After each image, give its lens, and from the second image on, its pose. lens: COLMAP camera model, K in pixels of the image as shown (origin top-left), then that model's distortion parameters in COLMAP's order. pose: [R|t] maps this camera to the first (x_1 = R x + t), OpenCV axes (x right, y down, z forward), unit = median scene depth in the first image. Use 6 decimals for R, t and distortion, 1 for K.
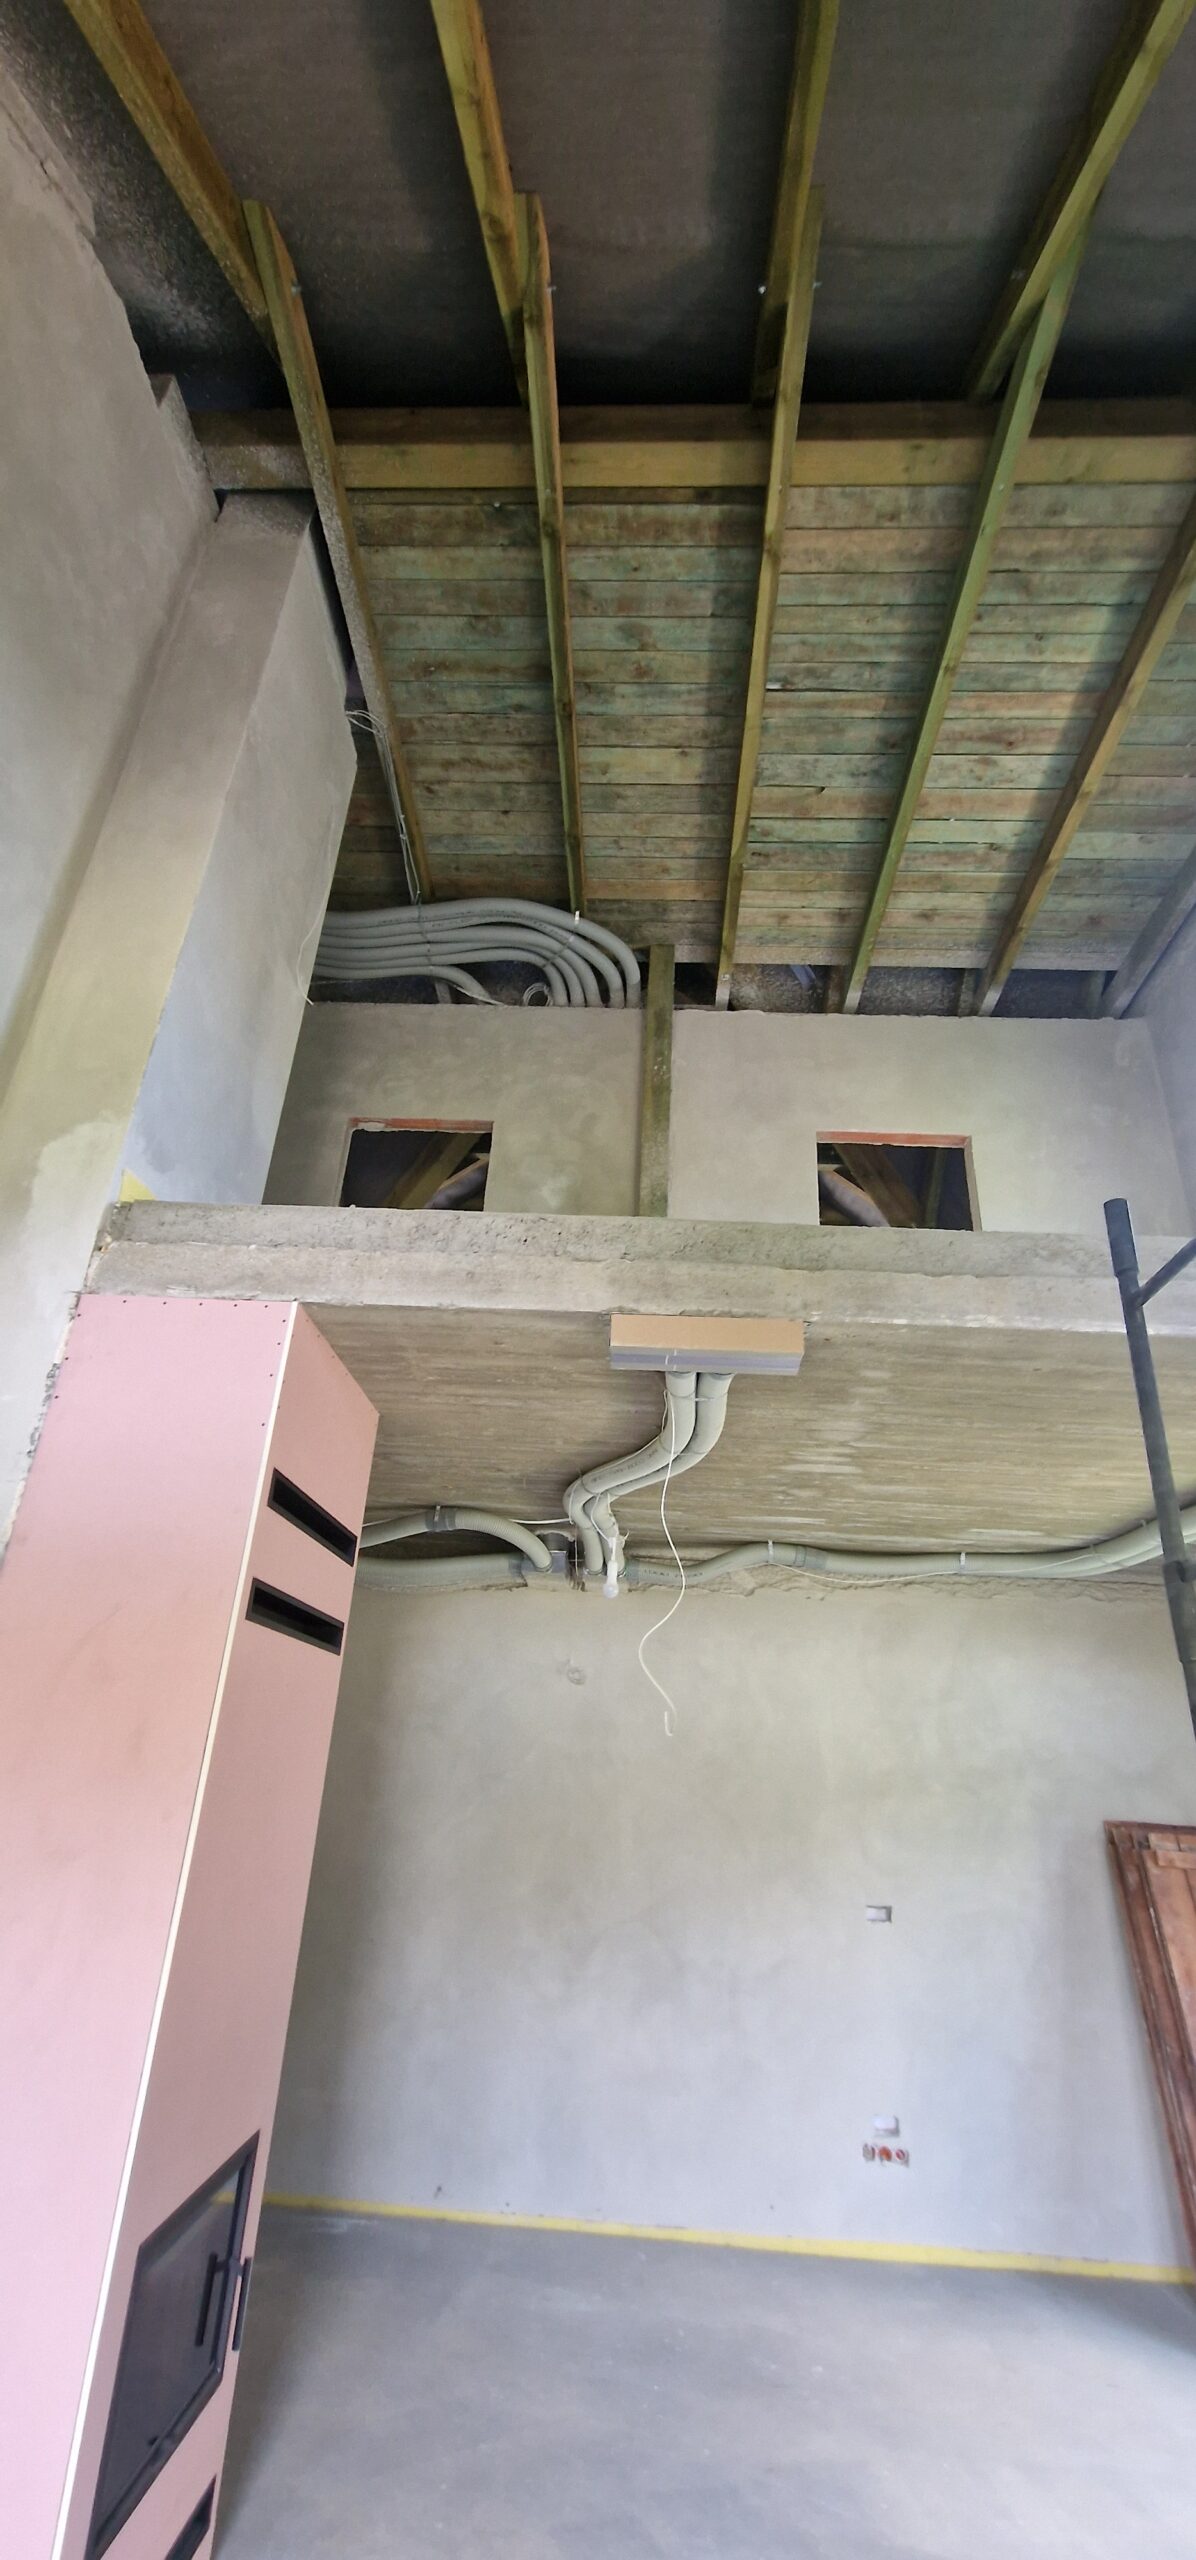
lens RADIAL K [[1045.0, 0, 594.4], [0, 1045.0, 1264.1], [0, 0, 1]] dist [0.001392, 0.000023]
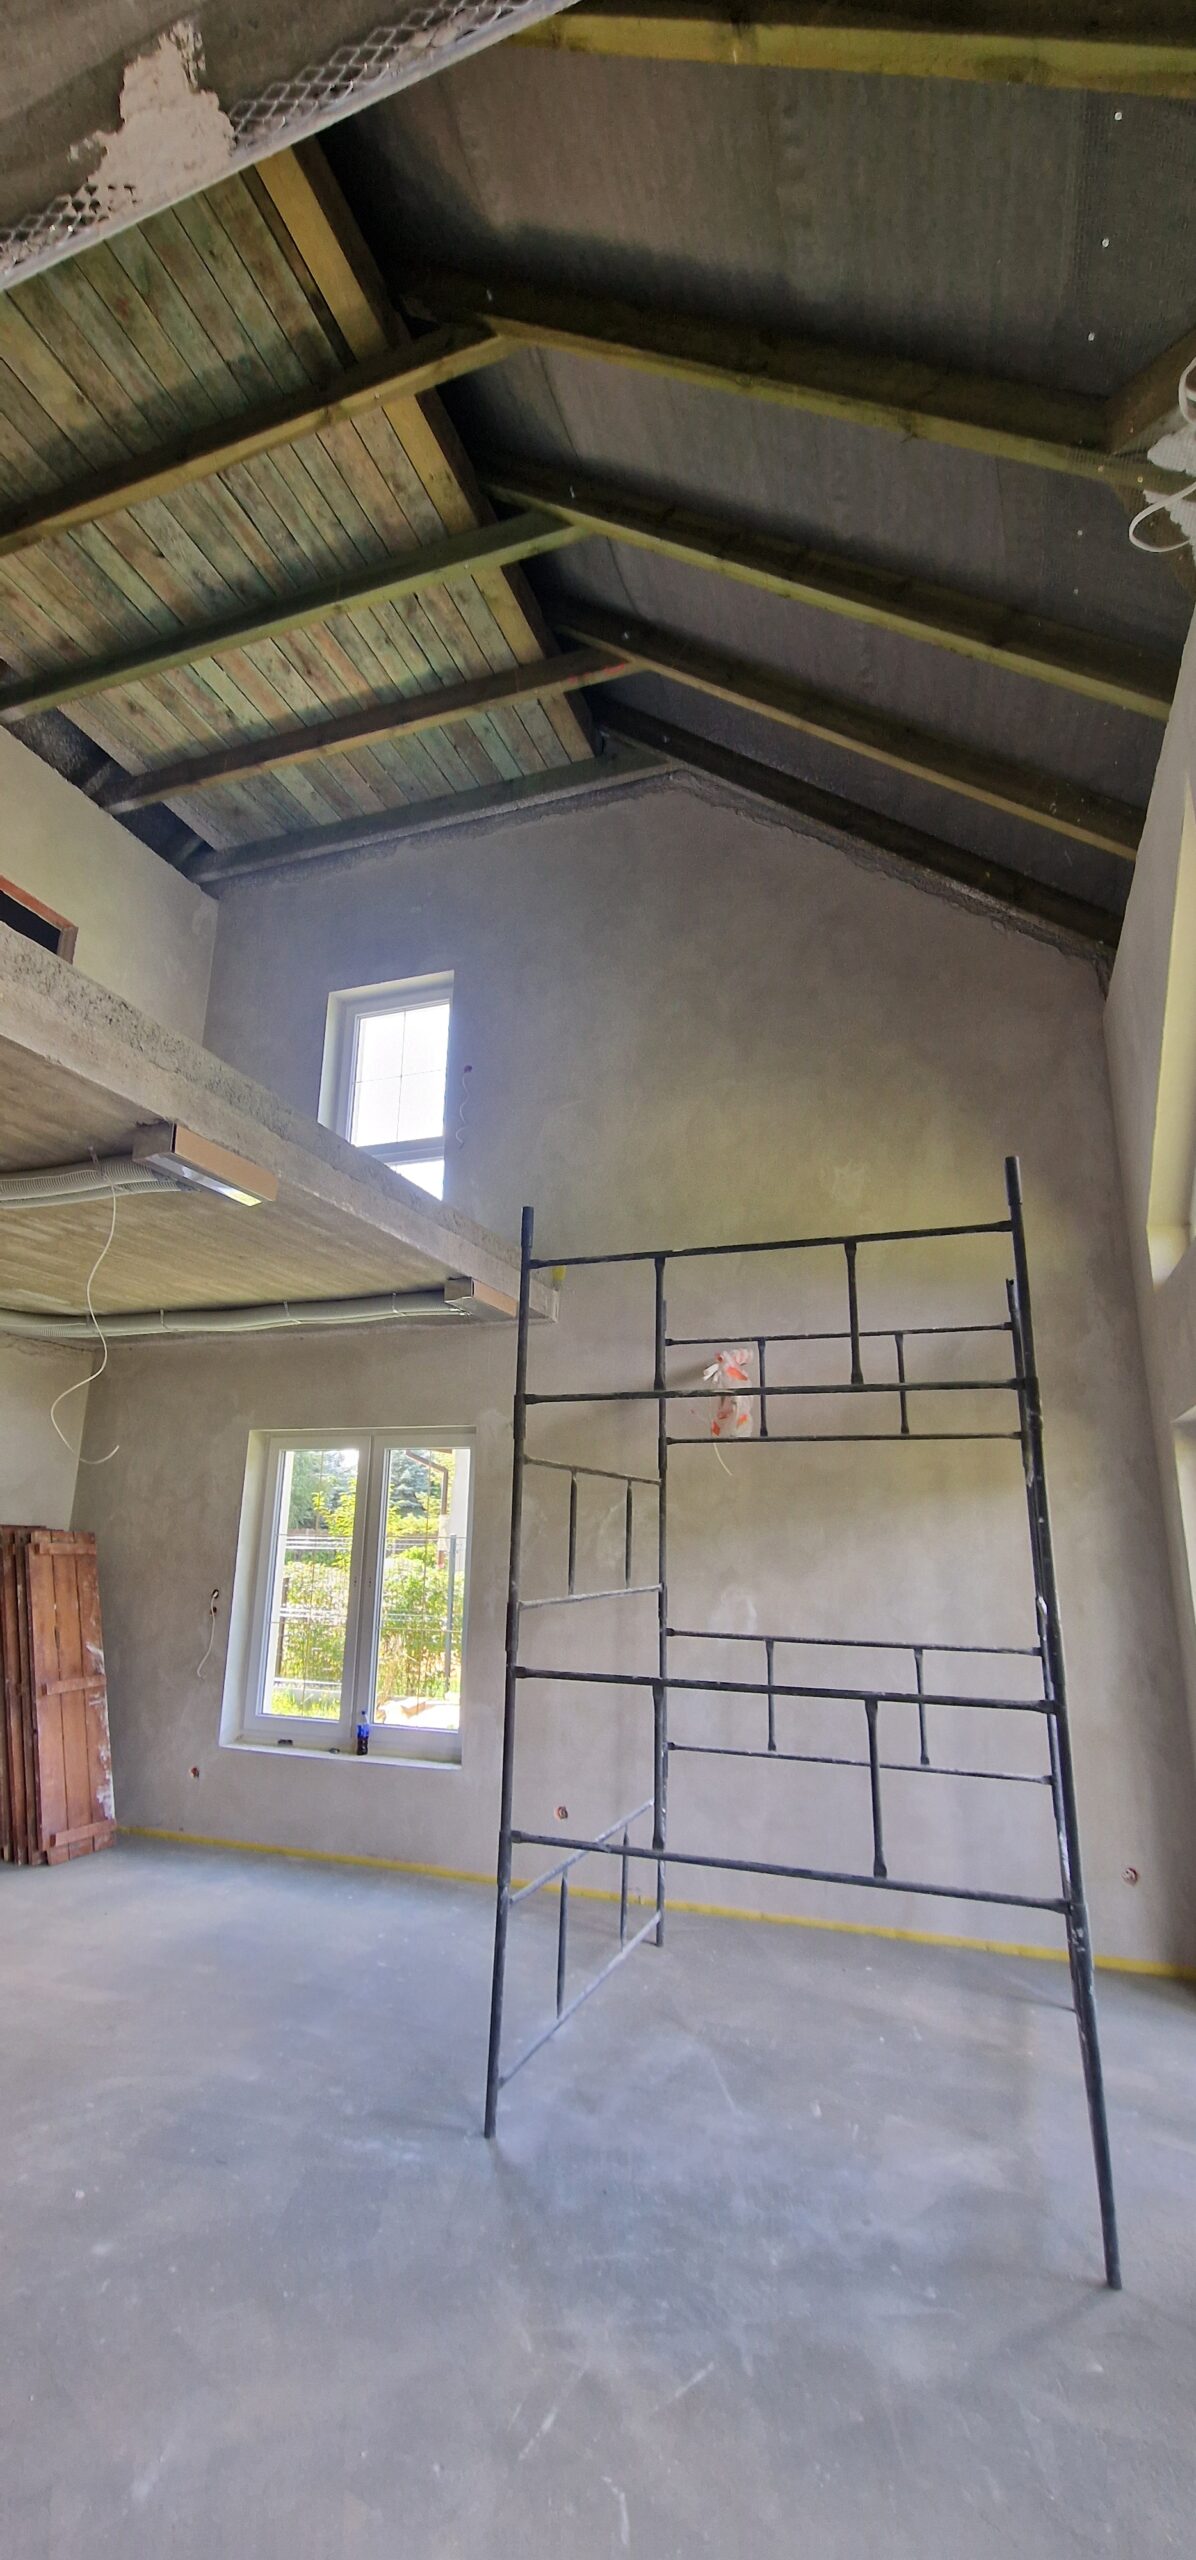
lens RADIAL K [[1045.0, 0, 594.4], [0, 1045.0, 1264.1], [0, 0, 1]] dist [0.001392, 0.000023]
pose [[0.306796, 0.187836, 0.933056, -0.475271], [-0.407809, 0.911727, -0.049451, 0.030555], [-0.859981, -0.365338, 0.356315, 0.074828]]
